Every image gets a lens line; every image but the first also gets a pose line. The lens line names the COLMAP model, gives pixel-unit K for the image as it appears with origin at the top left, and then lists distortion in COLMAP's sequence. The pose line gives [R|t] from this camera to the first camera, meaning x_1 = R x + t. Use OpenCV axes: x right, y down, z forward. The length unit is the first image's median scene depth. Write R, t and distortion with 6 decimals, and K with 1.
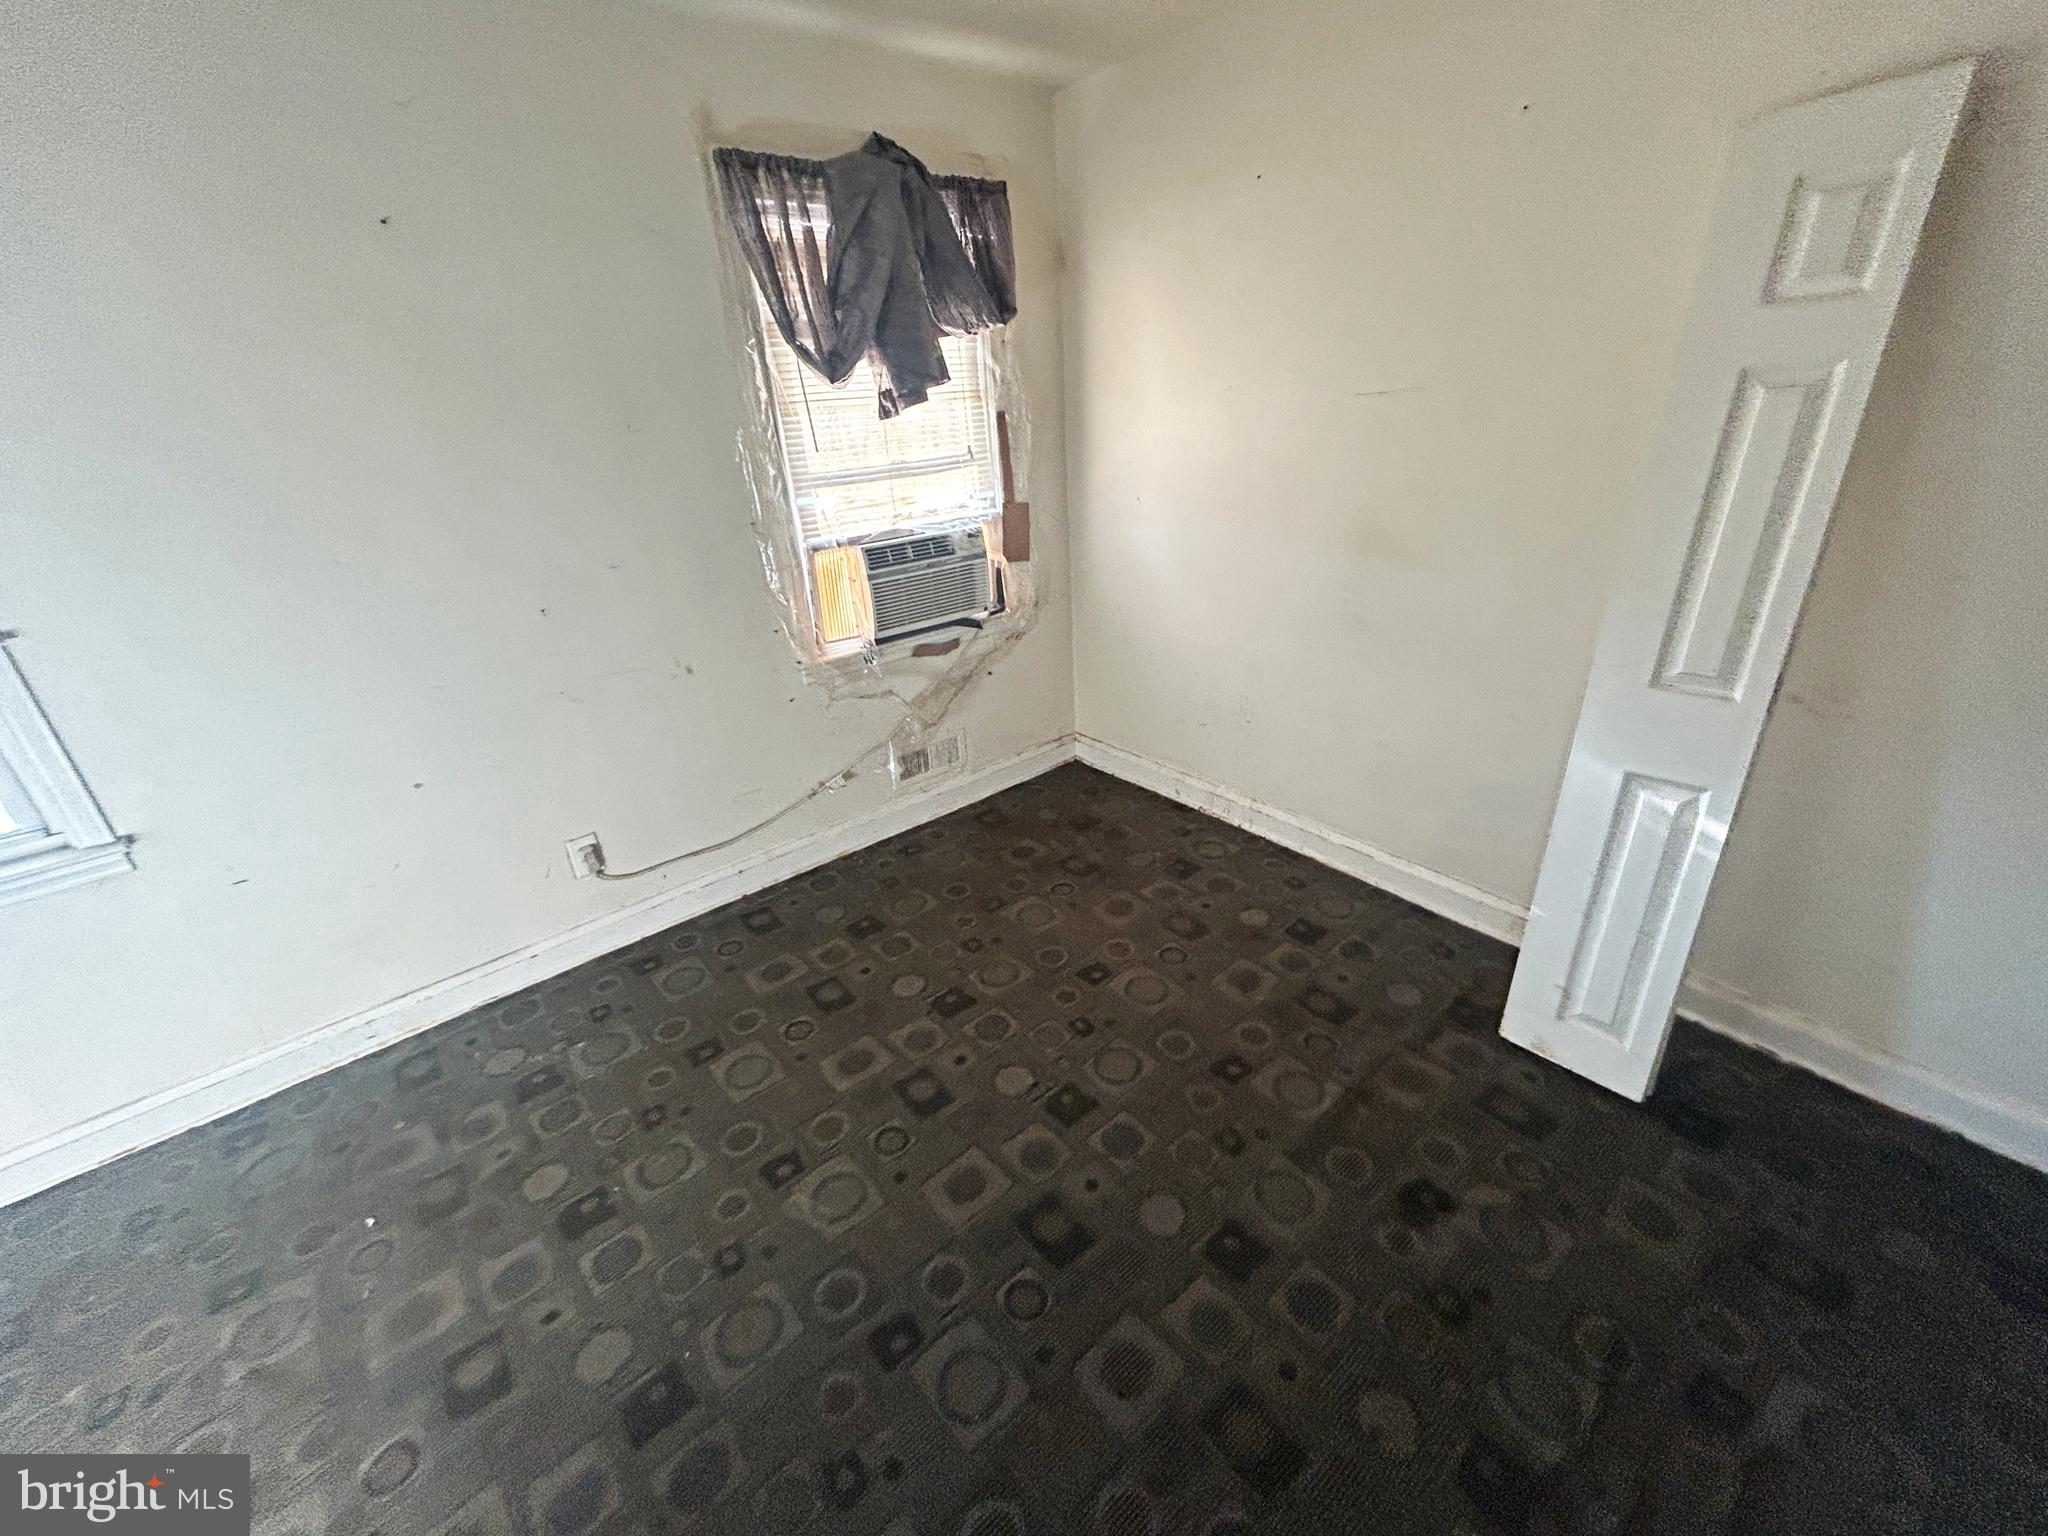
lens RADIAL K [[826.8, 0, 1020.3], [0, 826.8, 768.9], [0, 0, 1]] dist [0.000937, 0.000170]
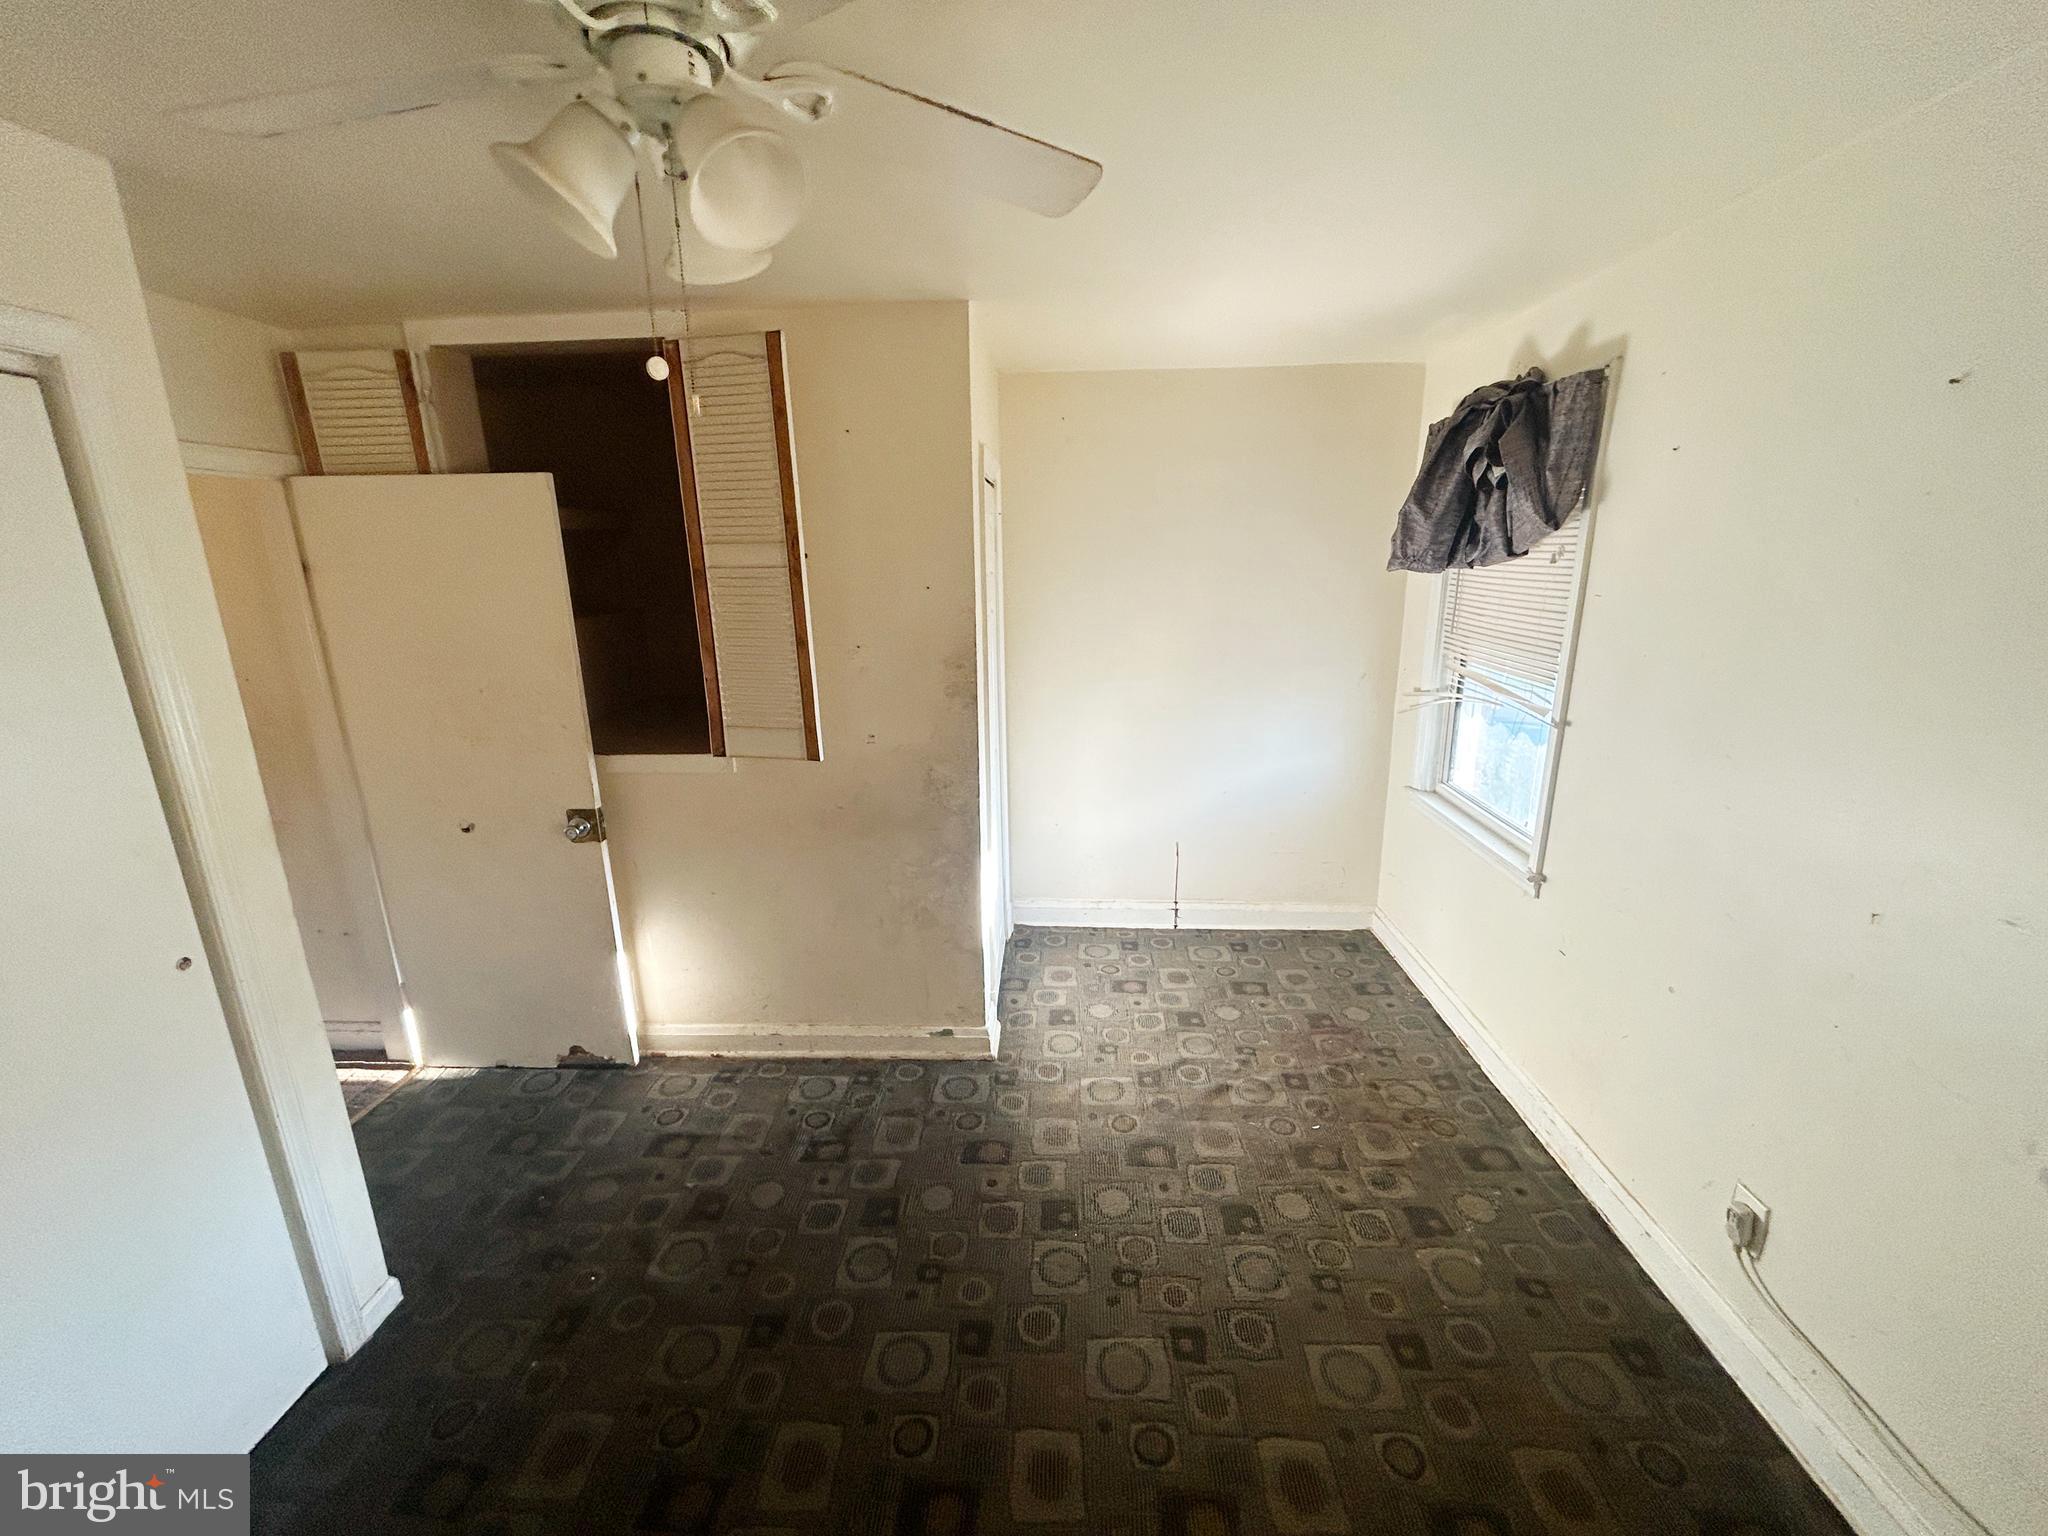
lens RADIAL K [[826.8, 0, 1023.8], [0, 826.8, 767.0], [0, 0, 1]] dist [0.000937, 0.000170]
pose [[-0.674857, 0.256155, -0.692064, 0.355083], [-0.255659, 0.798586, 0.544885, -0.558553], [0.692248, 0.544651, -0.473443, 0.937689]]
